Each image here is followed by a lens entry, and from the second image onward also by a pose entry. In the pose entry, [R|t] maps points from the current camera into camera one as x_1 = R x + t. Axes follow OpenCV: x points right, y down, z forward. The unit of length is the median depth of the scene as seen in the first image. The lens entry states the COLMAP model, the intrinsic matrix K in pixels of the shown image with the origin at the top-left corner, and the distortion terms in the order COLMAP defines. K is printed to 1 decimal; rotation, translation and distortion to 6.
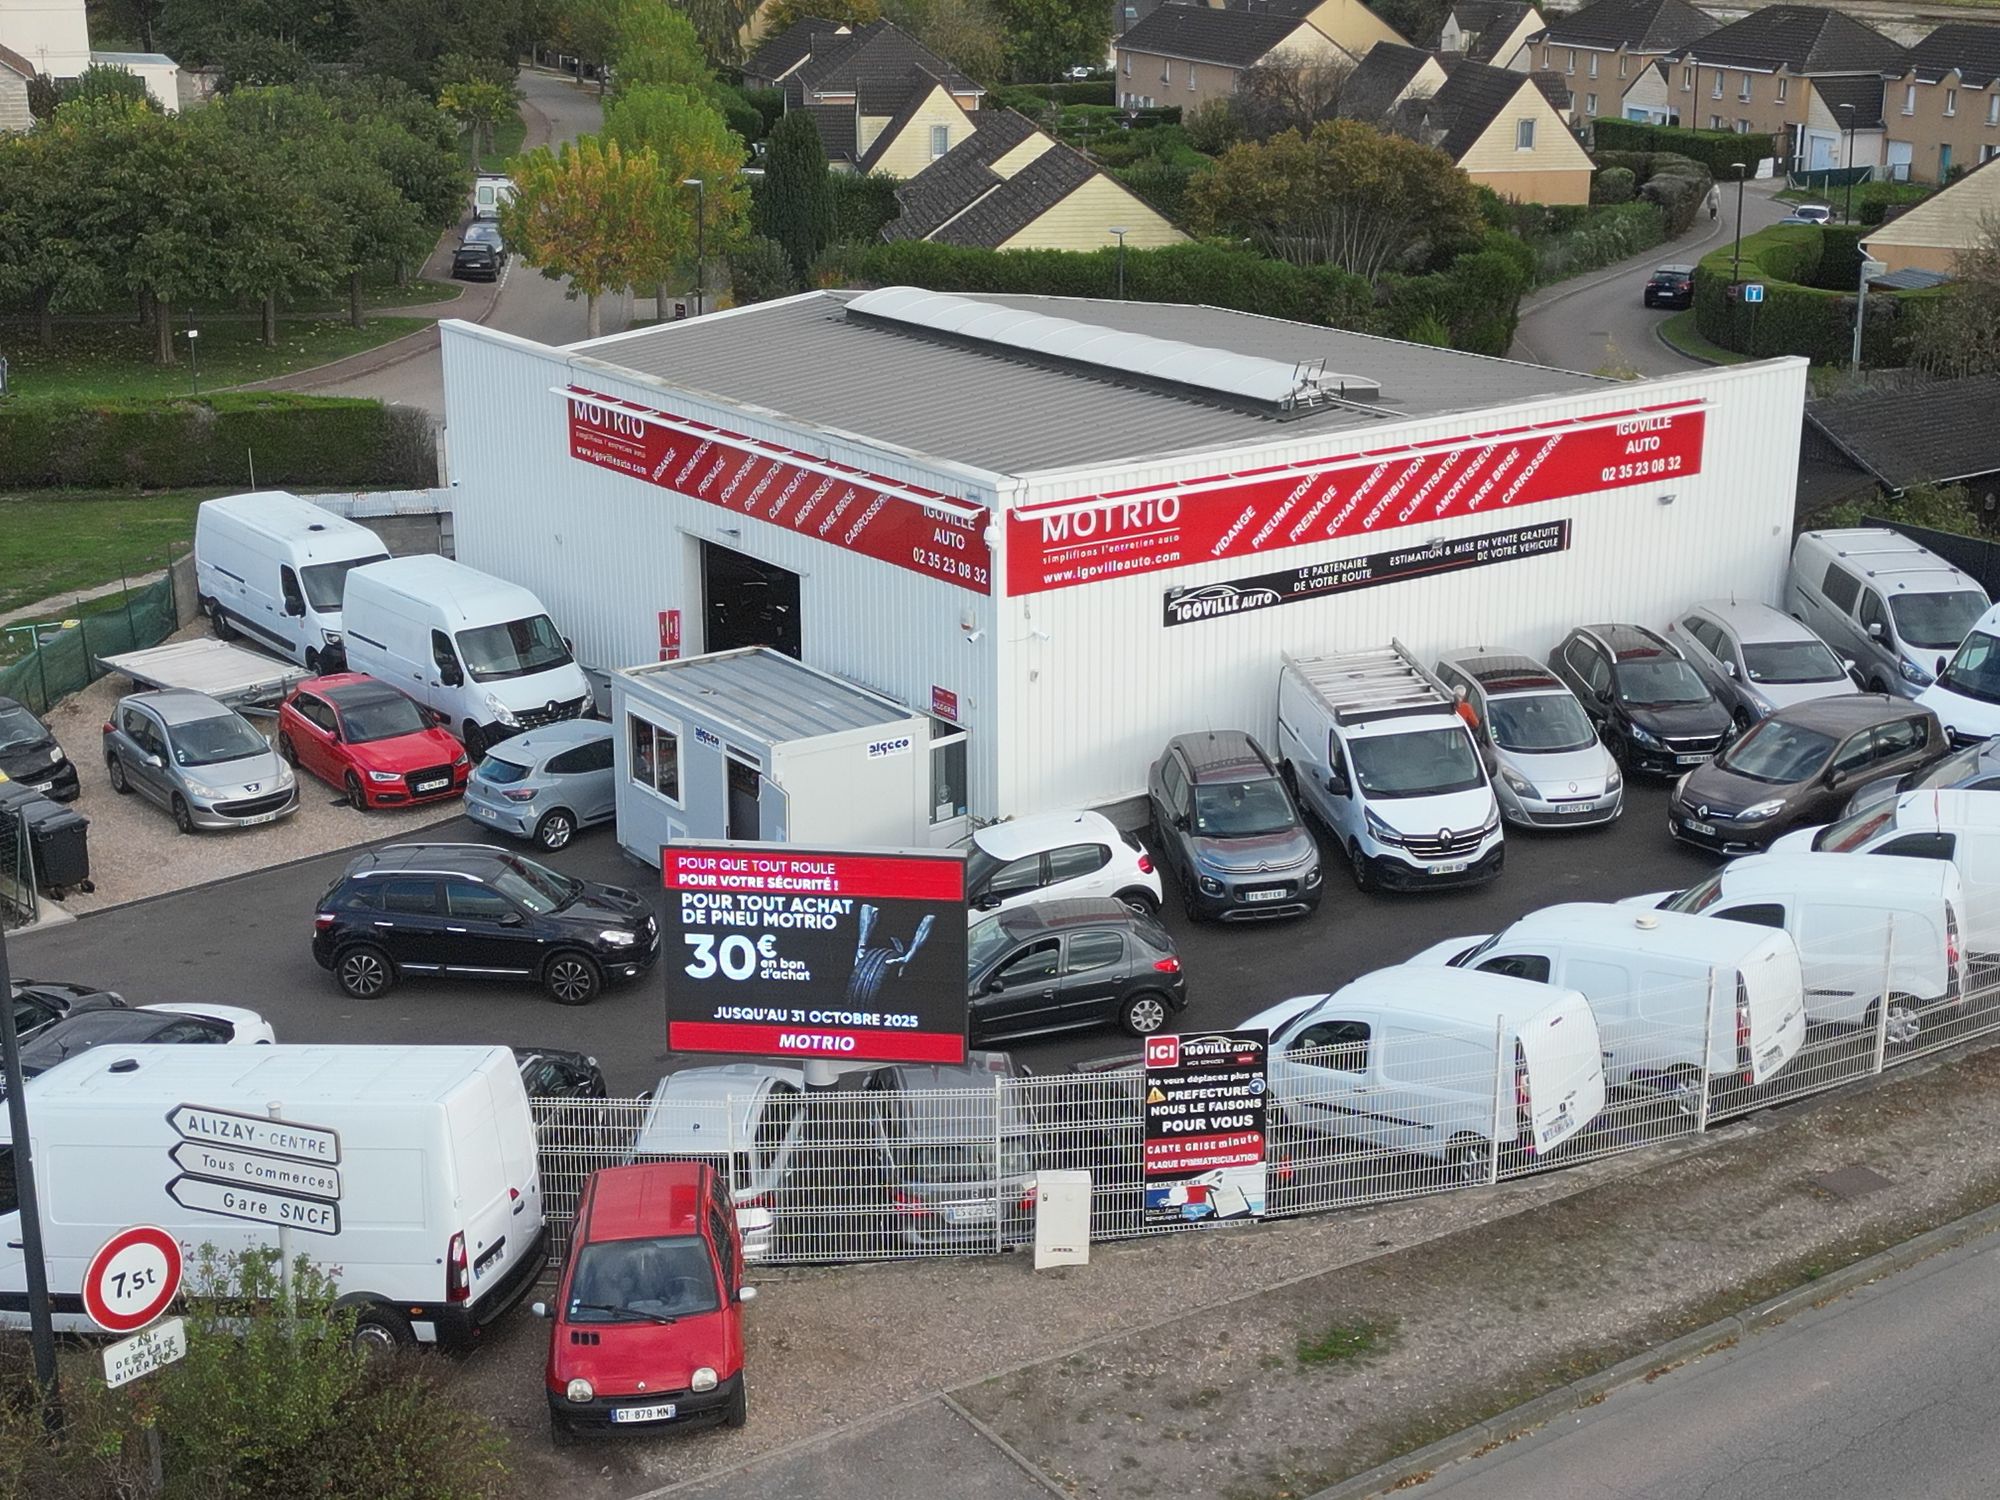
lens RADIAL K [[2767.3, 0, 1000.0], [0, 2767.3, 750.0], [0, 0, 1]] dist [0.185923, -0.559873]
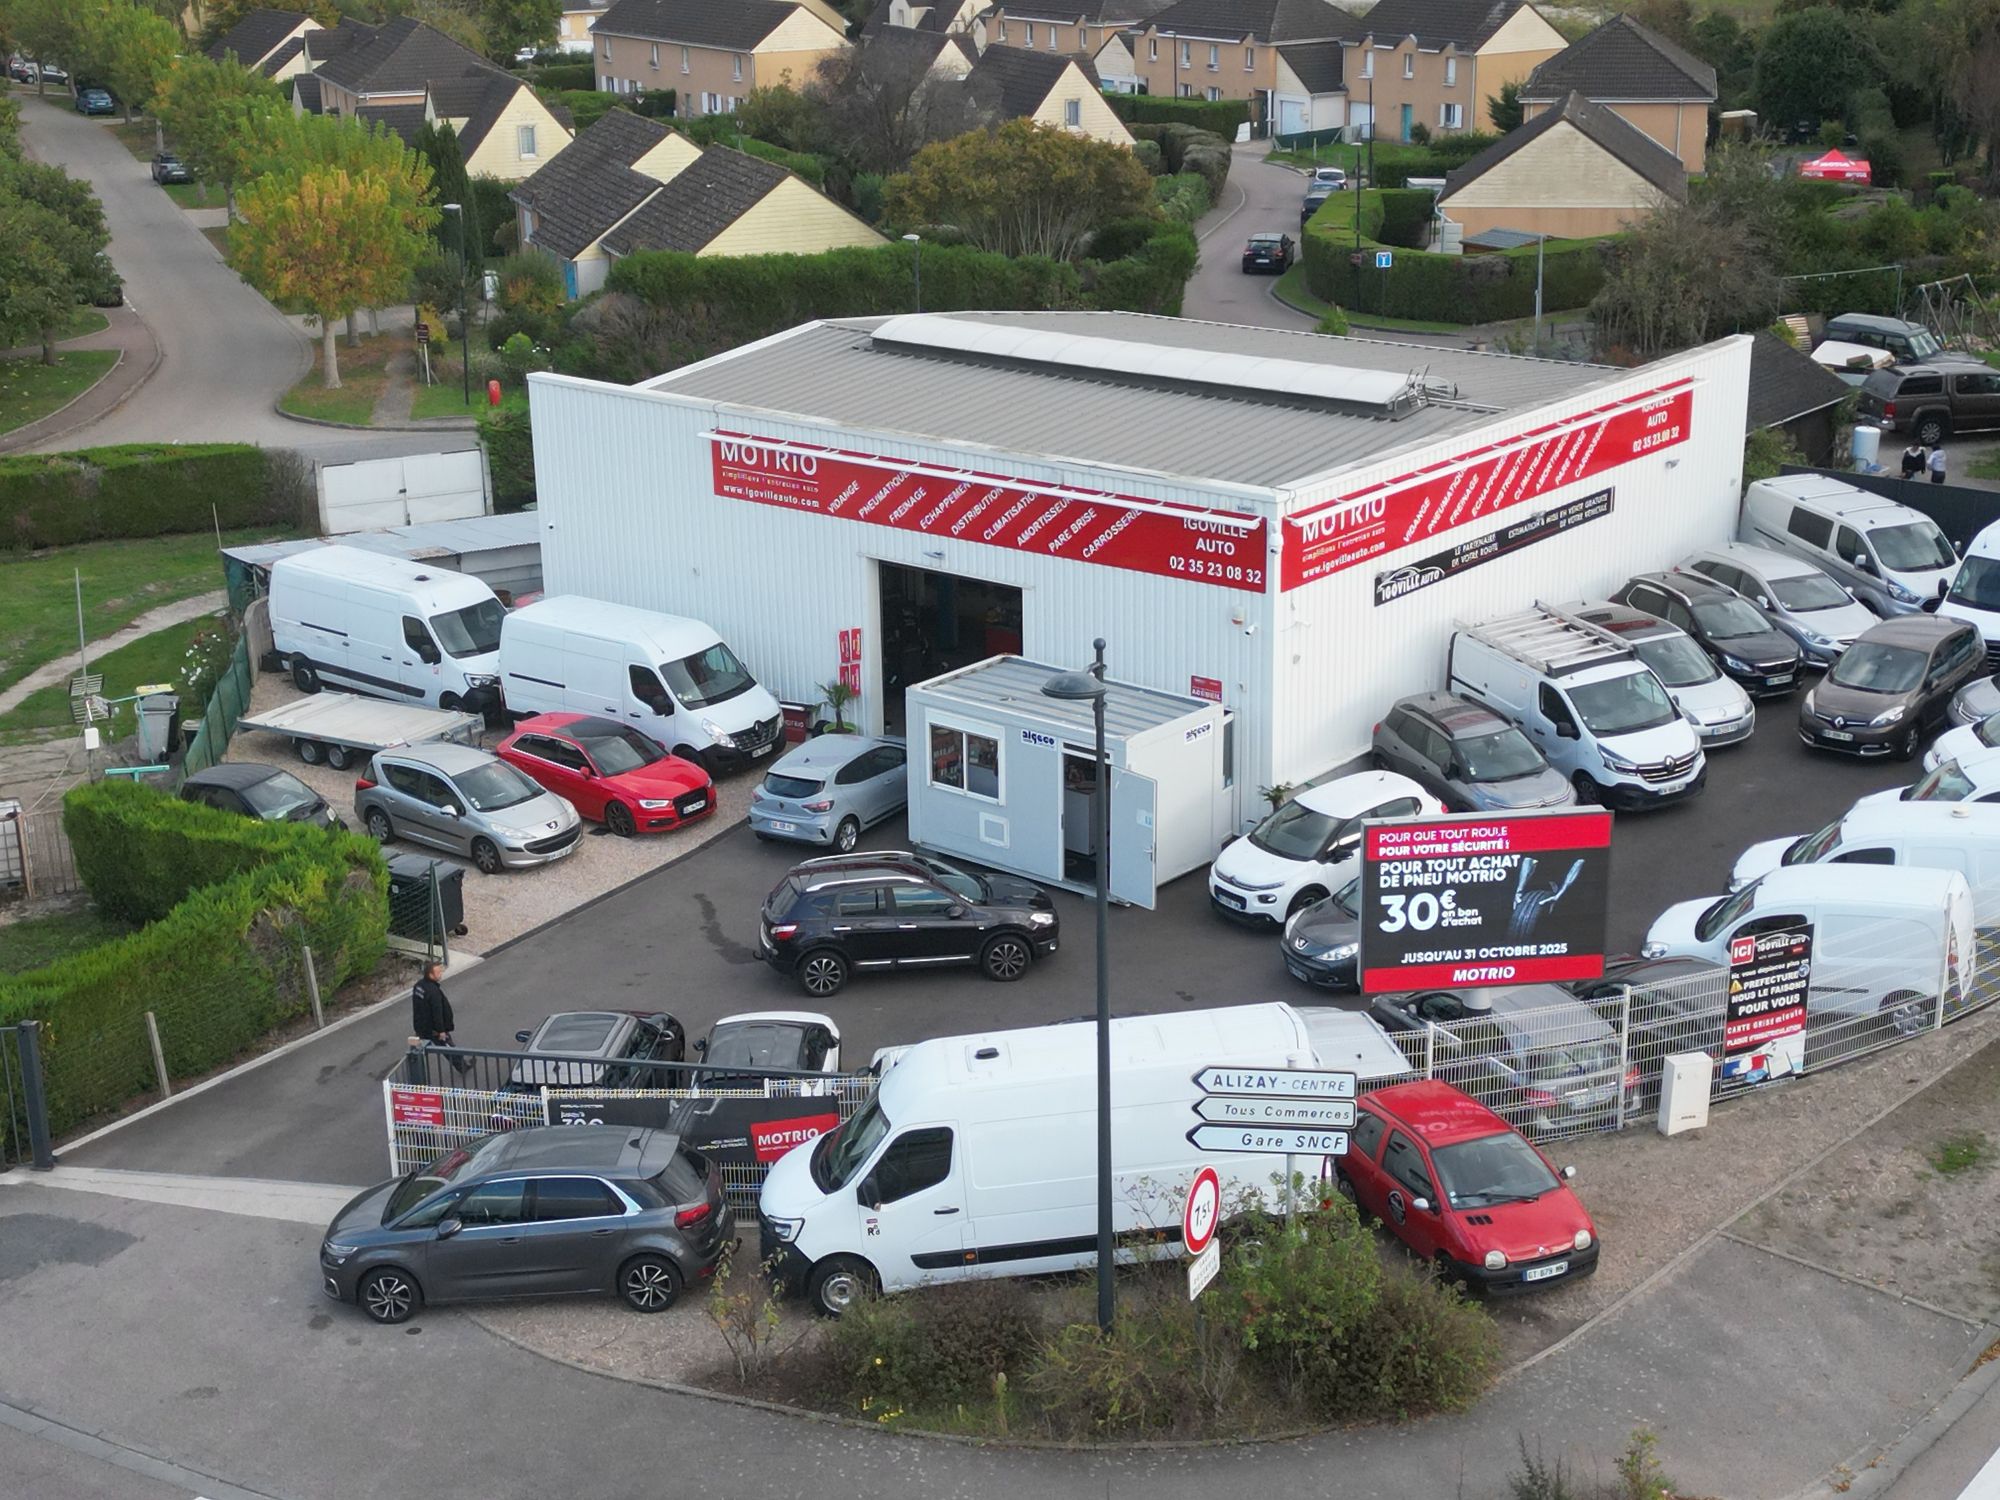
lens RADIAL K [[2752.3, 0, 998.0], [0, 2752.3, 787.3], [0, 0, 1]] dist [0.151848, -0.364594]
pose [[0.967642, -0.097848, 0.232584, -0.369699], [0.090988, 0.995046, 0.040068, -0.030080], [-0.235352, -0.017609, 0.971751, -0.088069]]
